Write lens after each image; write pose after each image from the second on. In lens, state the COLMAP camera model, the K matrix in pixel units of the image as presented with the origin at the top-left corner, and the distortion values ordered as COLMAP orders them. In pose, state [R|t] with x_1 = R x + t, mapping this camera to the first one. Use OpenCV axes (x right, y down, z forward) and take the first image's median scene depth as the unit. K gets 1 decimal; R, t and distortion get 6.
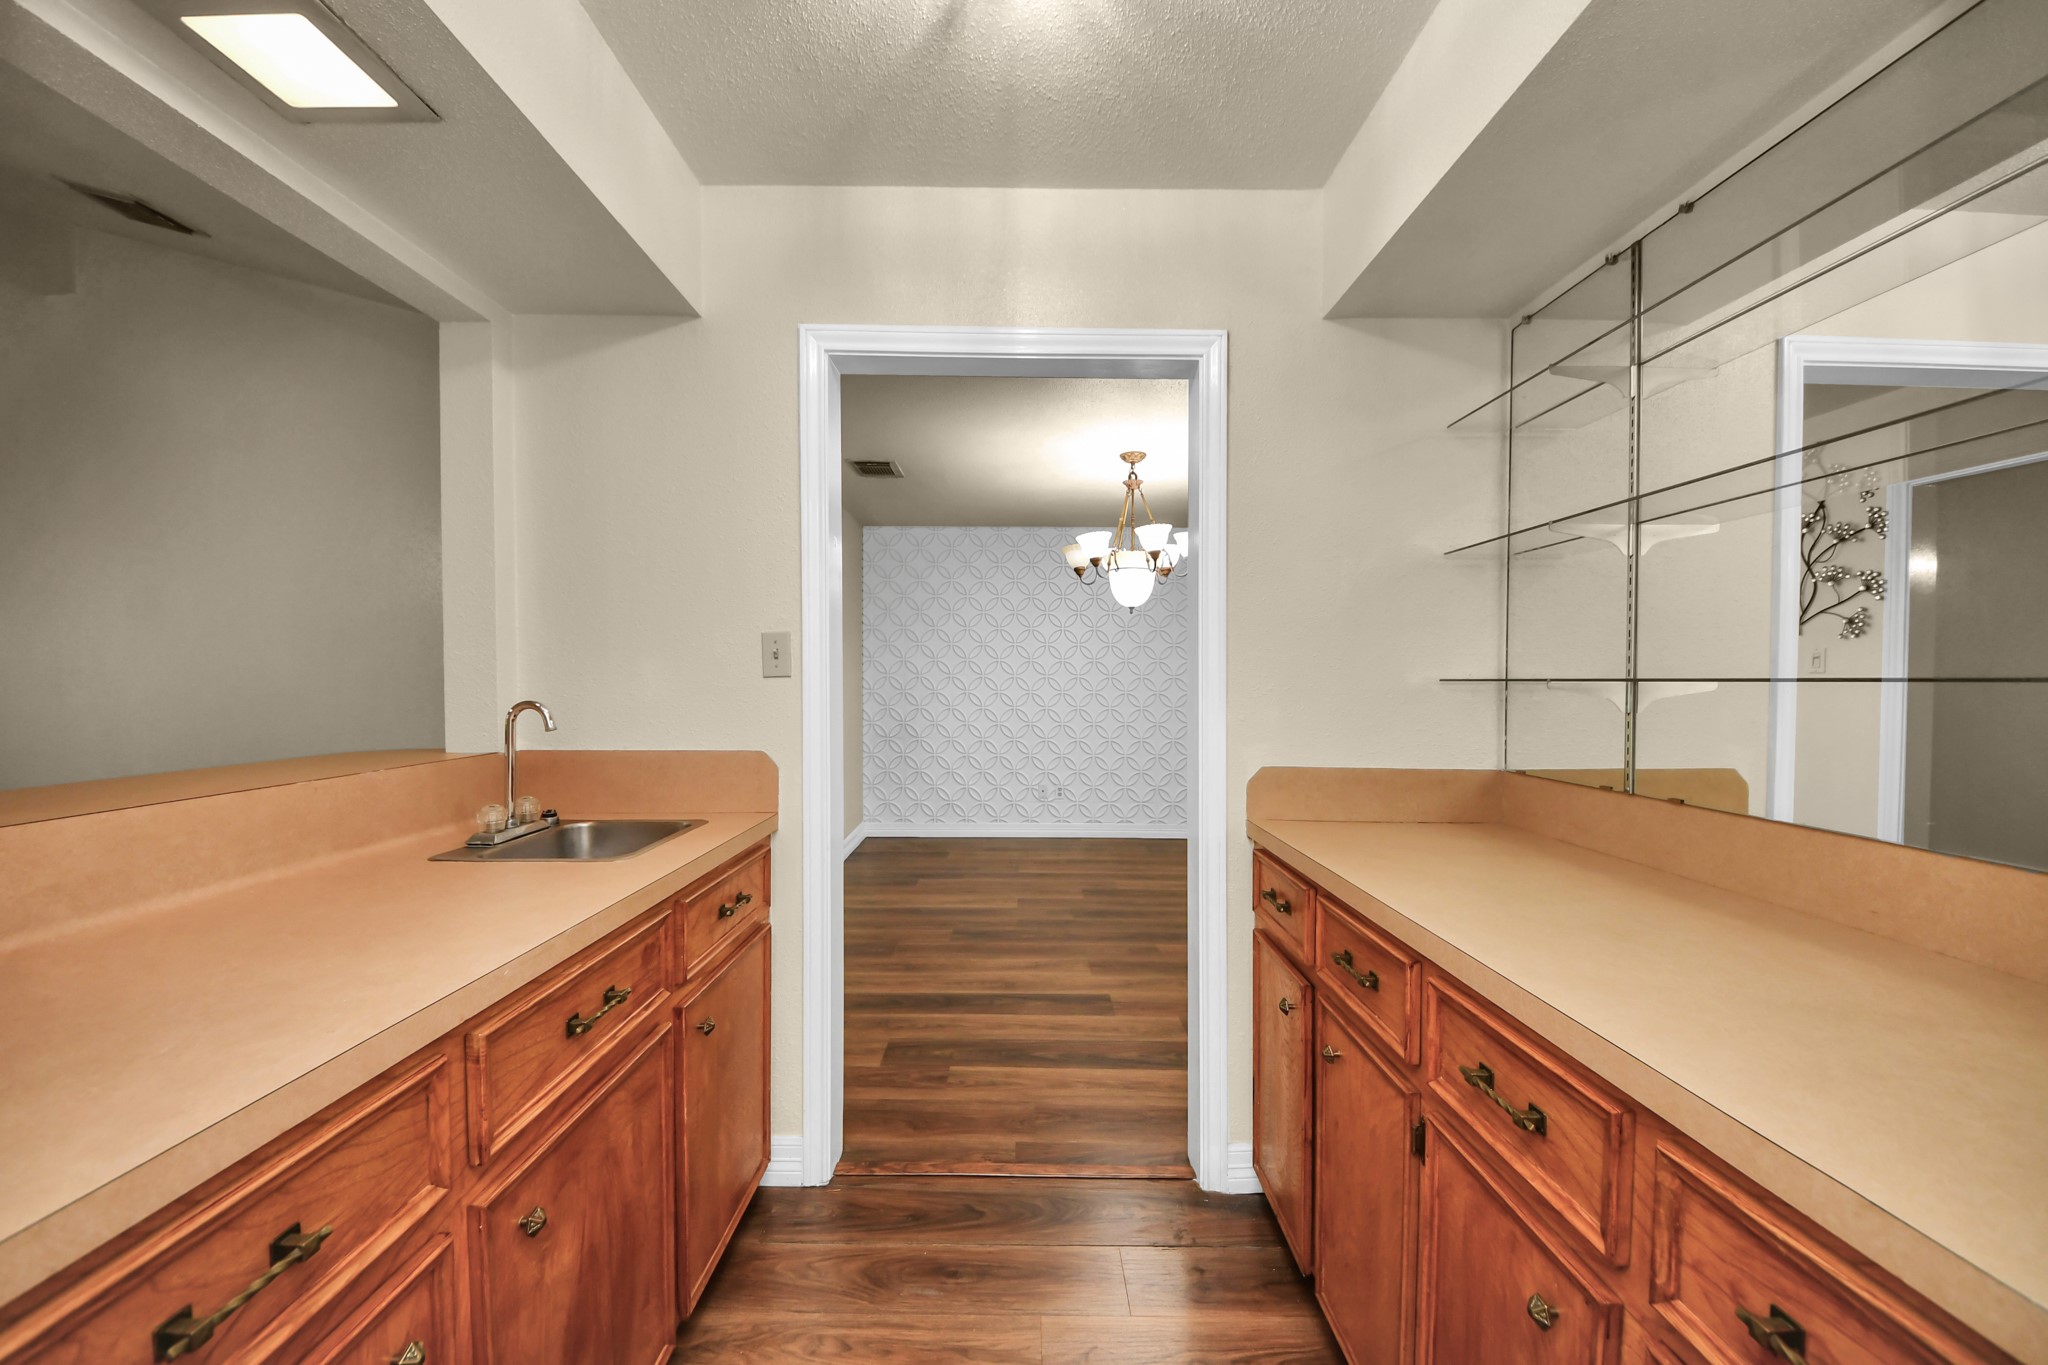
lens RADIAL K [[730.4, 0, 1015.9], [0, 730.4, 684.7], [0, 0, 1]] dist [0.013785, -0.010606]
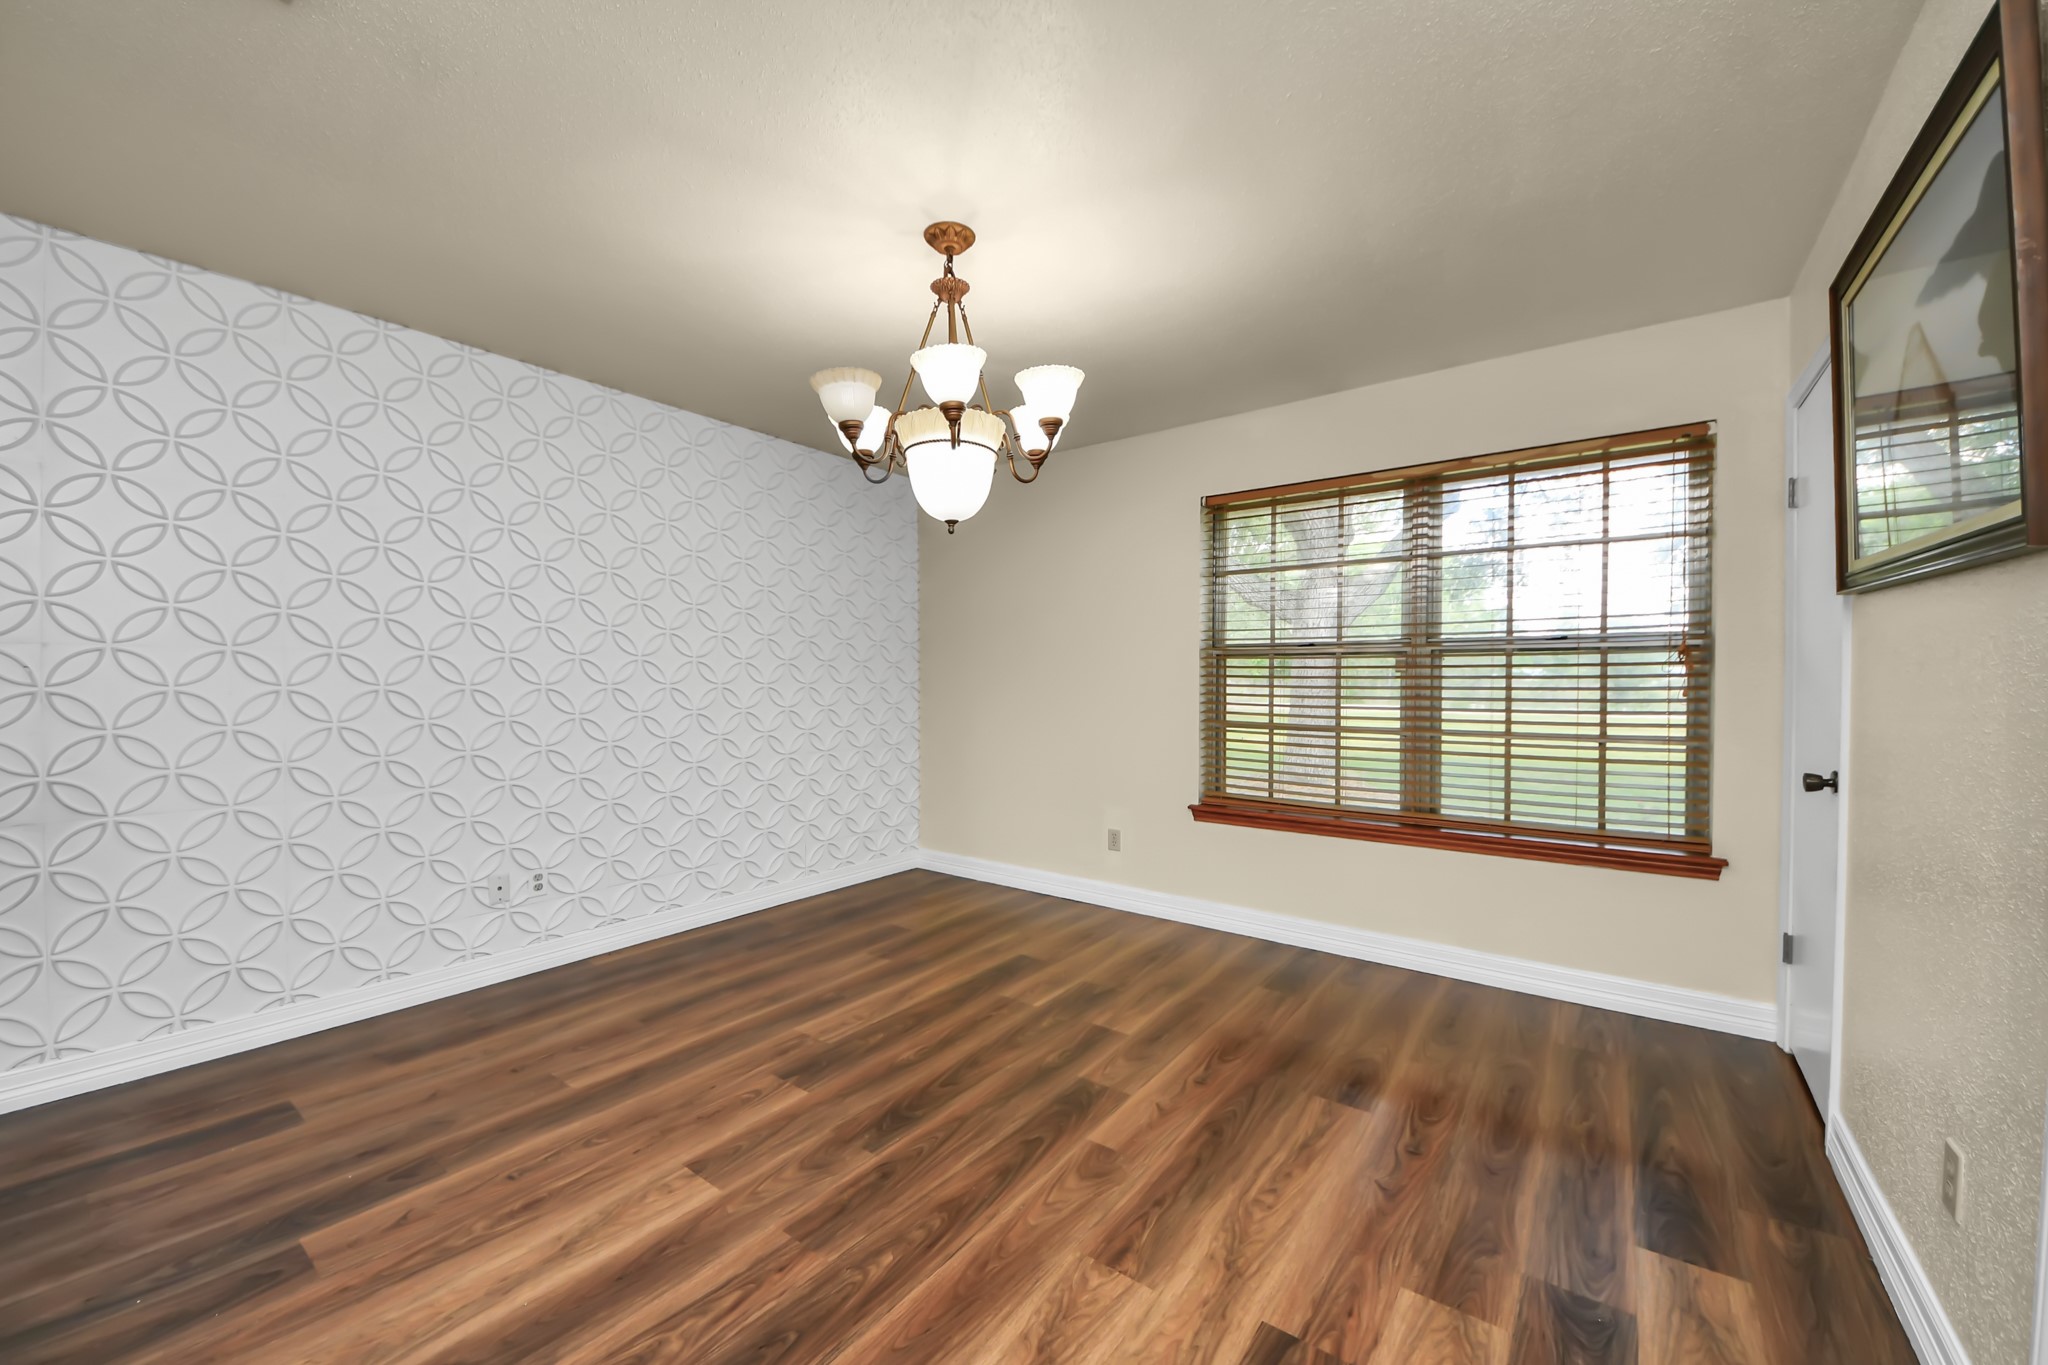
lens RADIAL K [[730.4, 0, 1015.9], [0, 730.4, 684.7], [0, 0, 1]] dist [0.013785, -0.010606]
pose [[0.582468, 0.000779, 0.812853, -0.233967], [0.007302, 0.999954, -0.006191, 0.017732], [-0.812821, 0.009542, 0.582436, 0.598081]]
